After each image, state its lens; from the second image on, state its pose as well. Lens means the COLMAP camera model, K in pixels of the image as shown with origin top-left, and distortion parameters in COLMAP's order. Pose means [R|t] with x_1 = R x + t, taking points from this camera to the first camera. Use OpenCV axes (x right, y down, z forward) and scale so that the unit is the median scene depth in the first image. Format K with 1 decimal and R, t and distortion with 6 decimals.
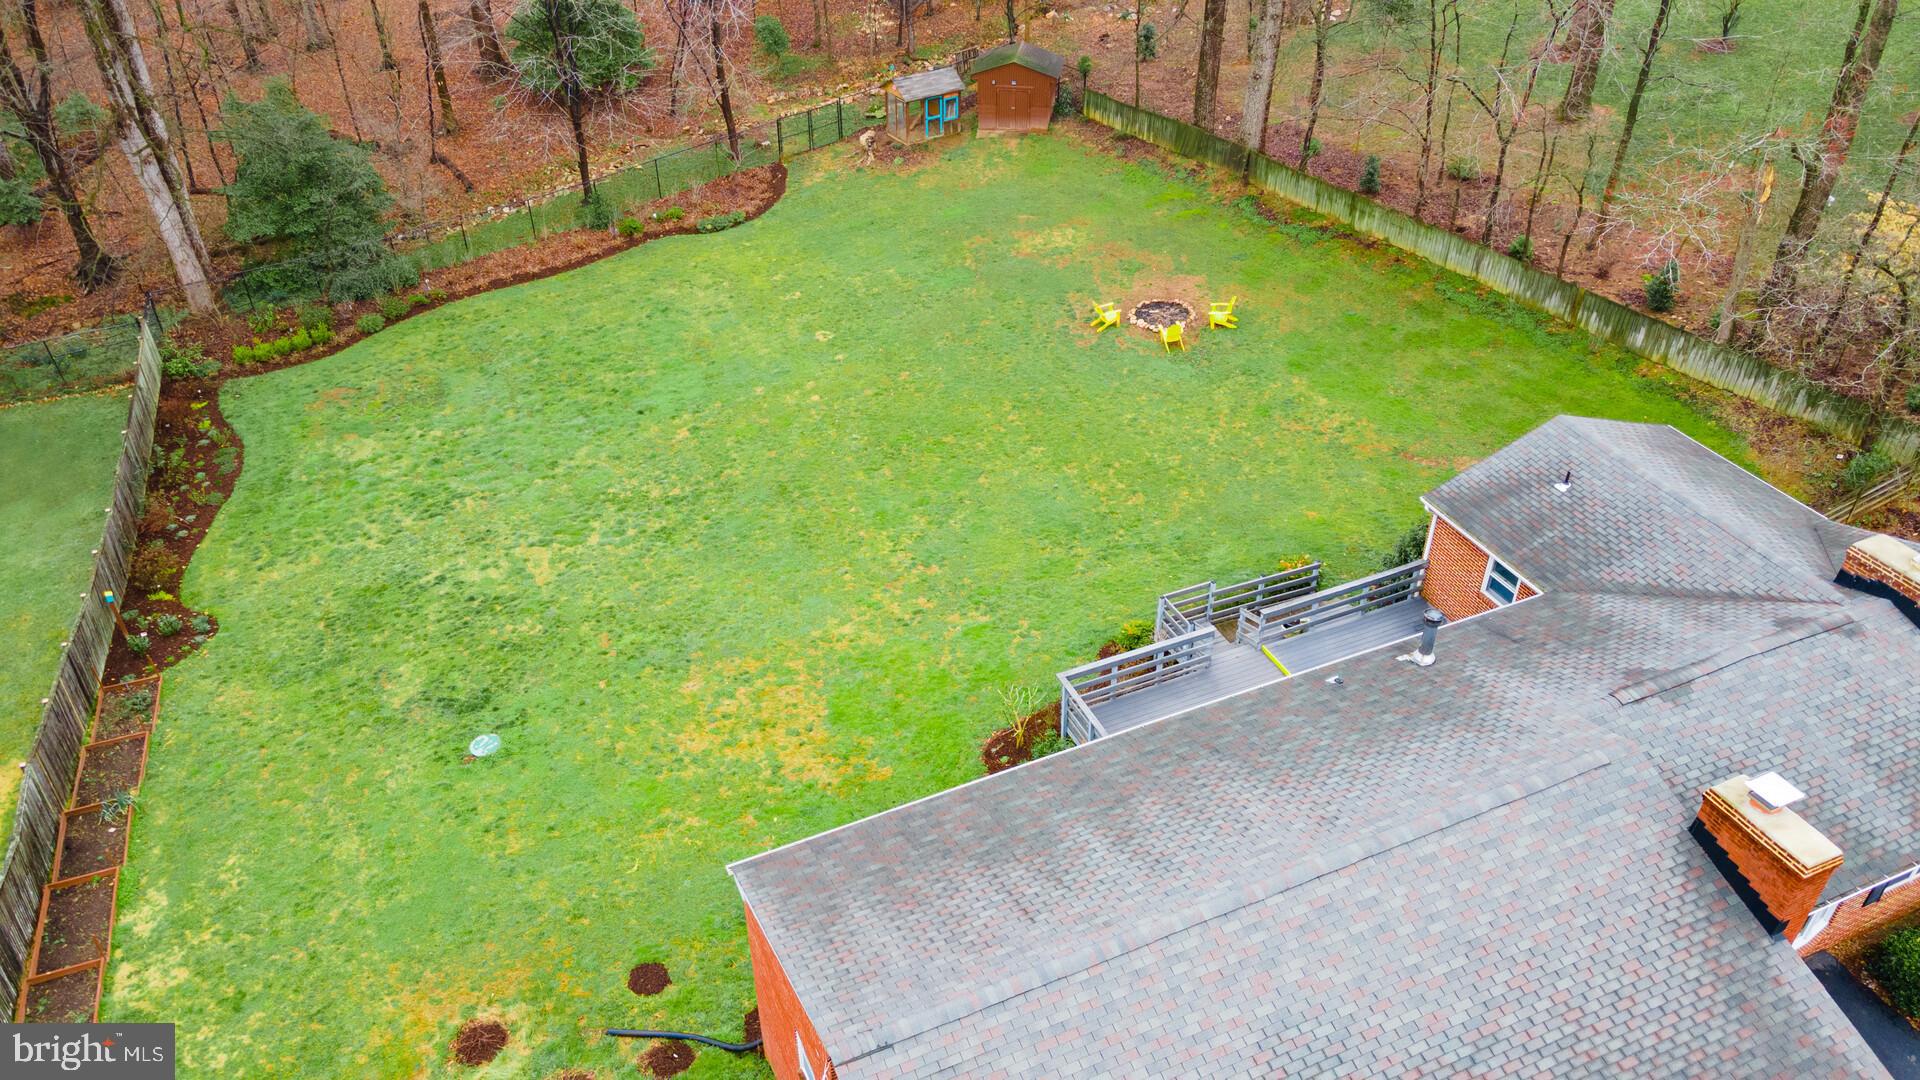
lens RADIAL K [[1399.2, 0, 951.6], [0, 1399.2, 544.6], [0, 0, 1]] dist [0.043412, 0.004136]
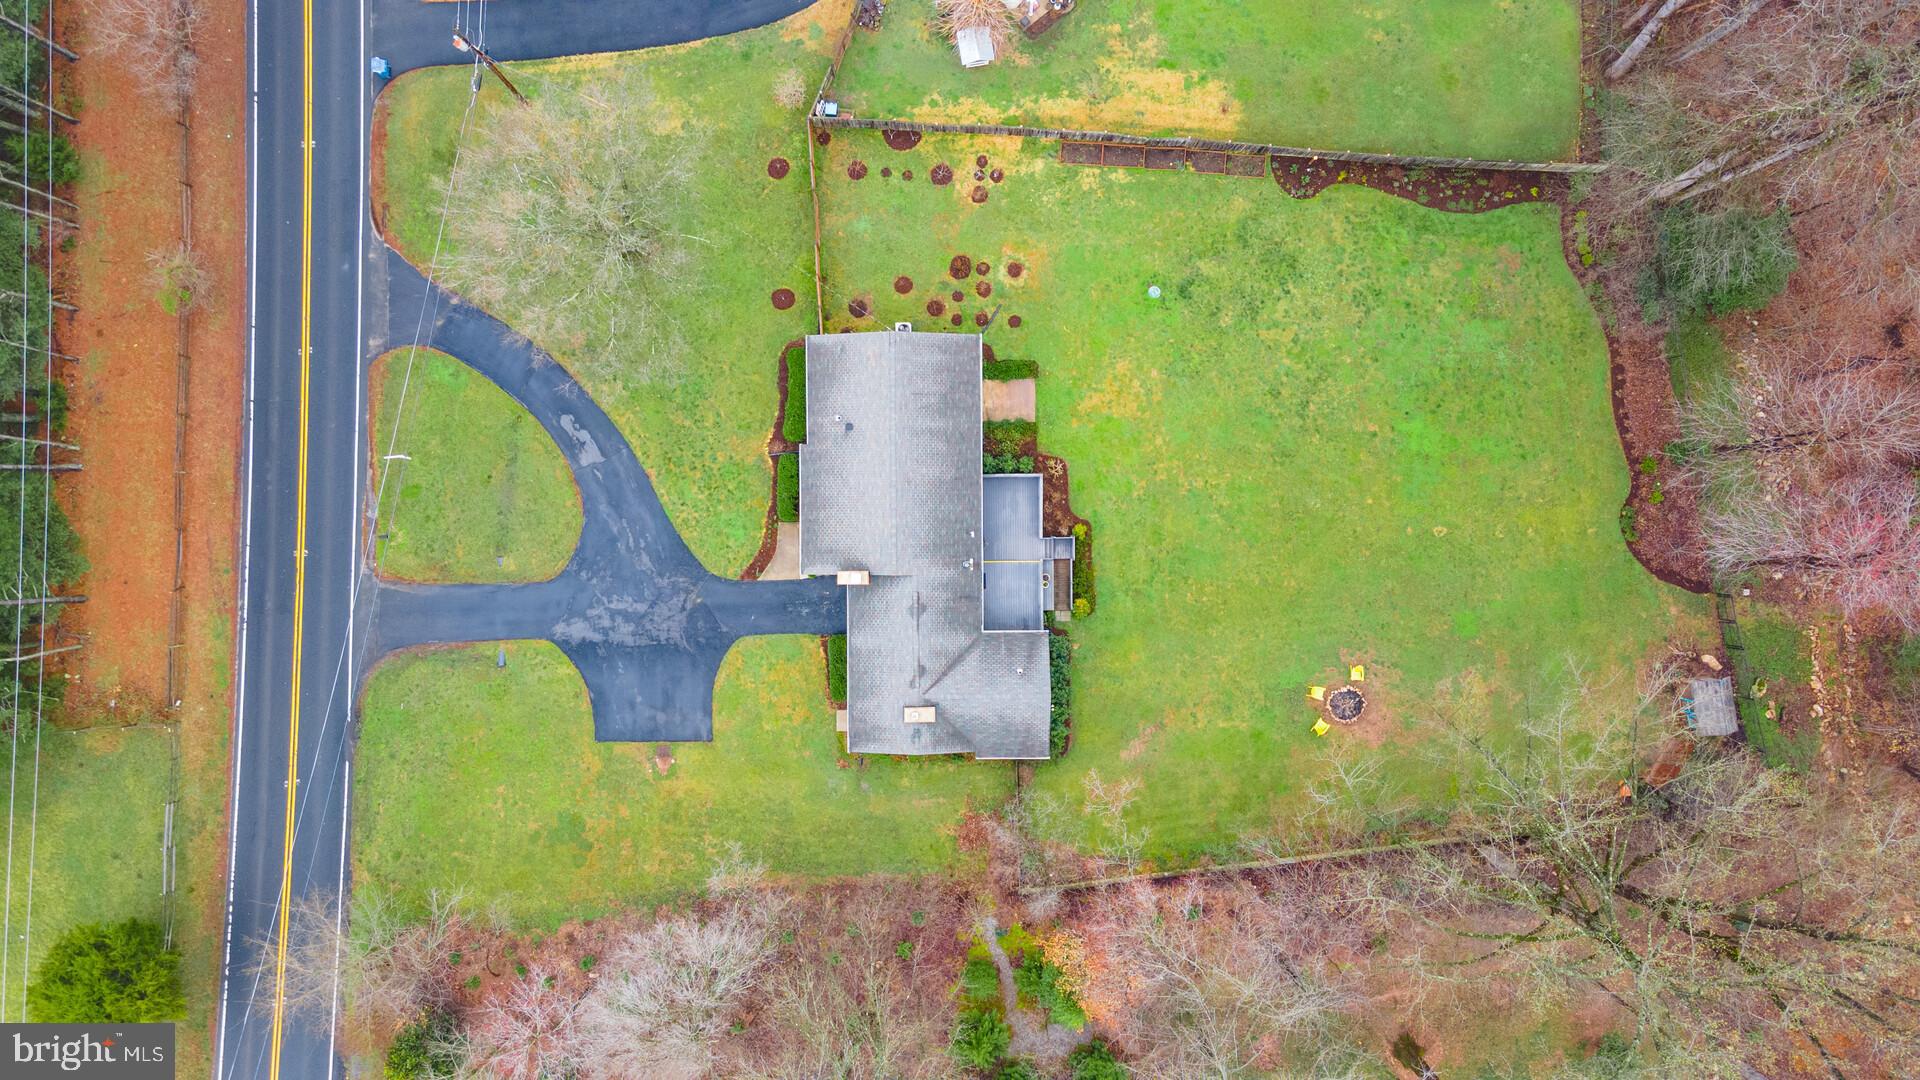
lens RADIAL K [[1409.4, 0, 952.0], [0, 1409.4, 536.5], [0, 0, 1]] dist [0.042348, -0.001852]
pose [[-0.403034, 0.915062, 0.014996, 0.121480], [-0.538459, -0.250347, 0.804604, -1.168757], [0.740017, 0.316208, 0.593622, -0.428735]]
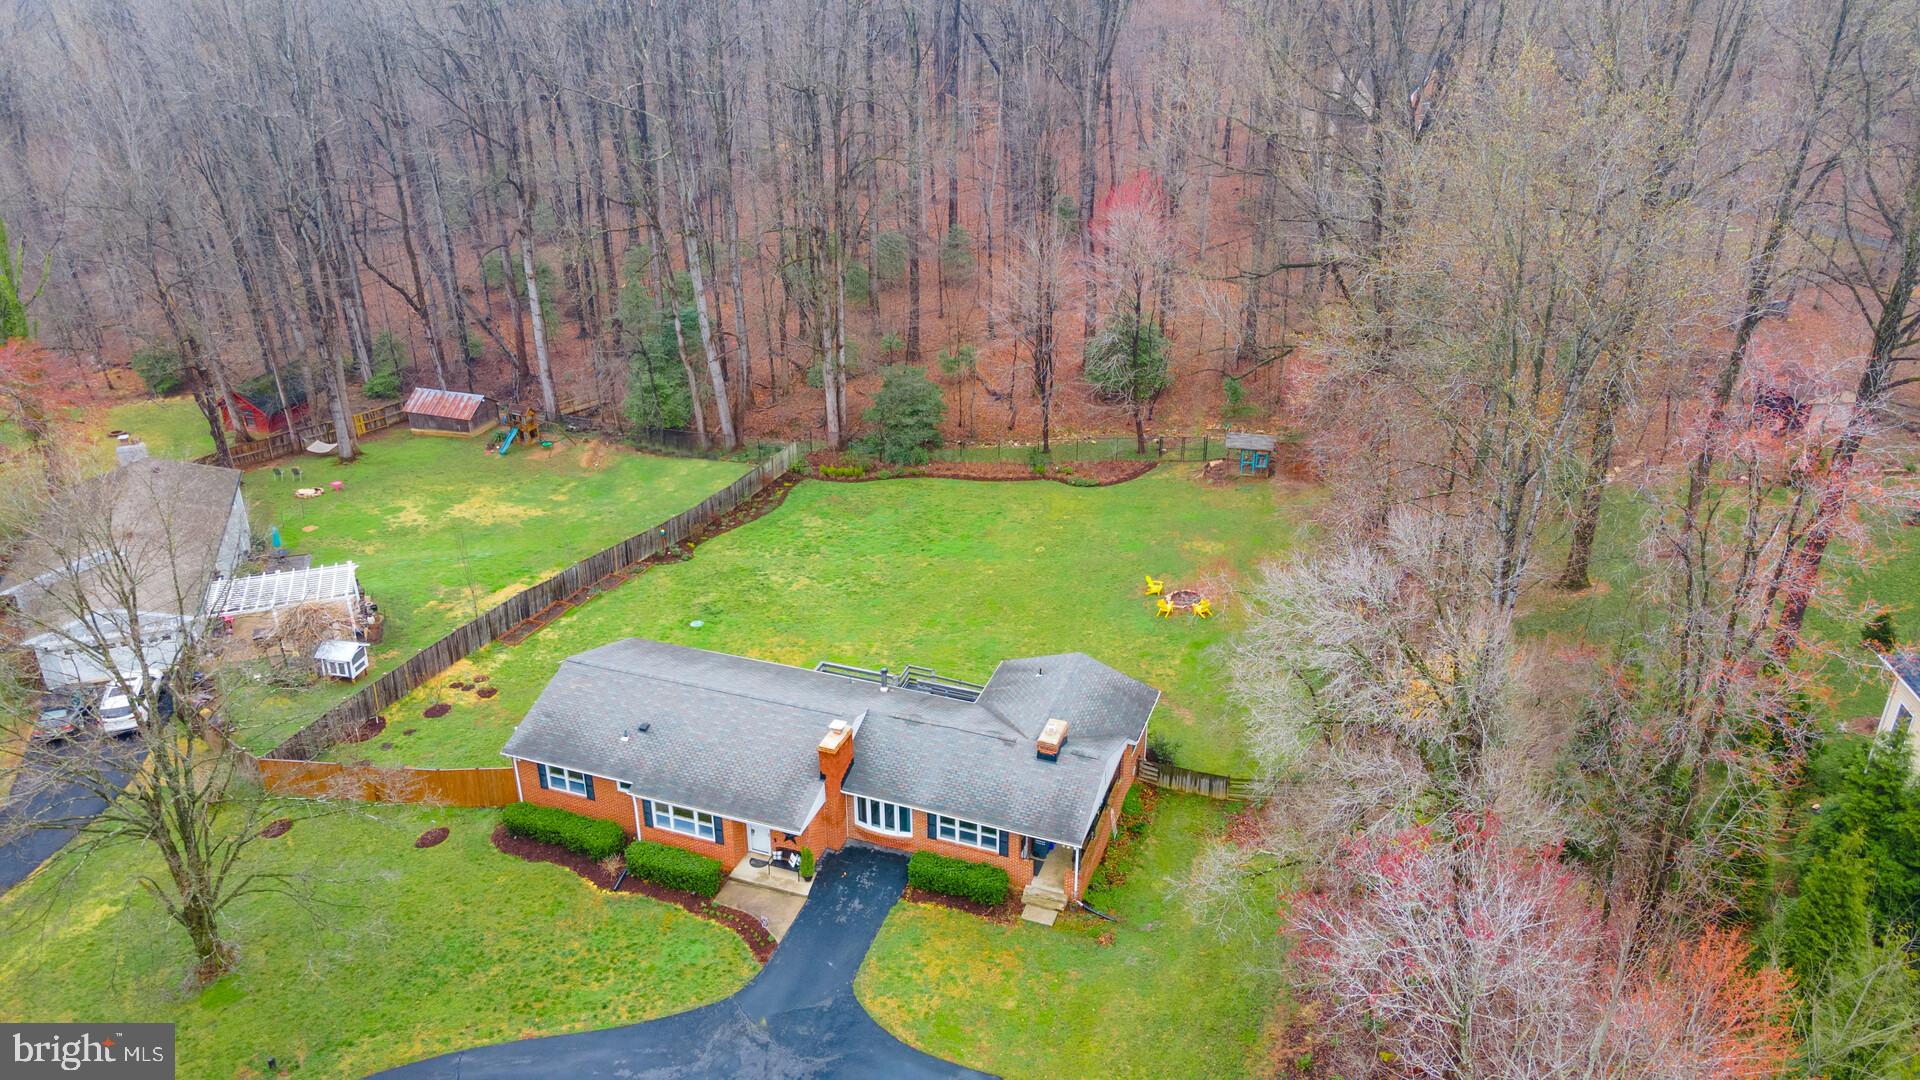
lens RADIAL K [[1406.1, 0, 960.0], [0, 1406.1, 540.0], [0, 0, 1]] dist [0.014496, 0.000511]
pose [[0.717174, 0.308390, -0.624946, 0.892974], [-0.417544, 0.908126, -0.031035, -0.062307], [0.557959, 0.283200, 0.780051, -0.403739]]
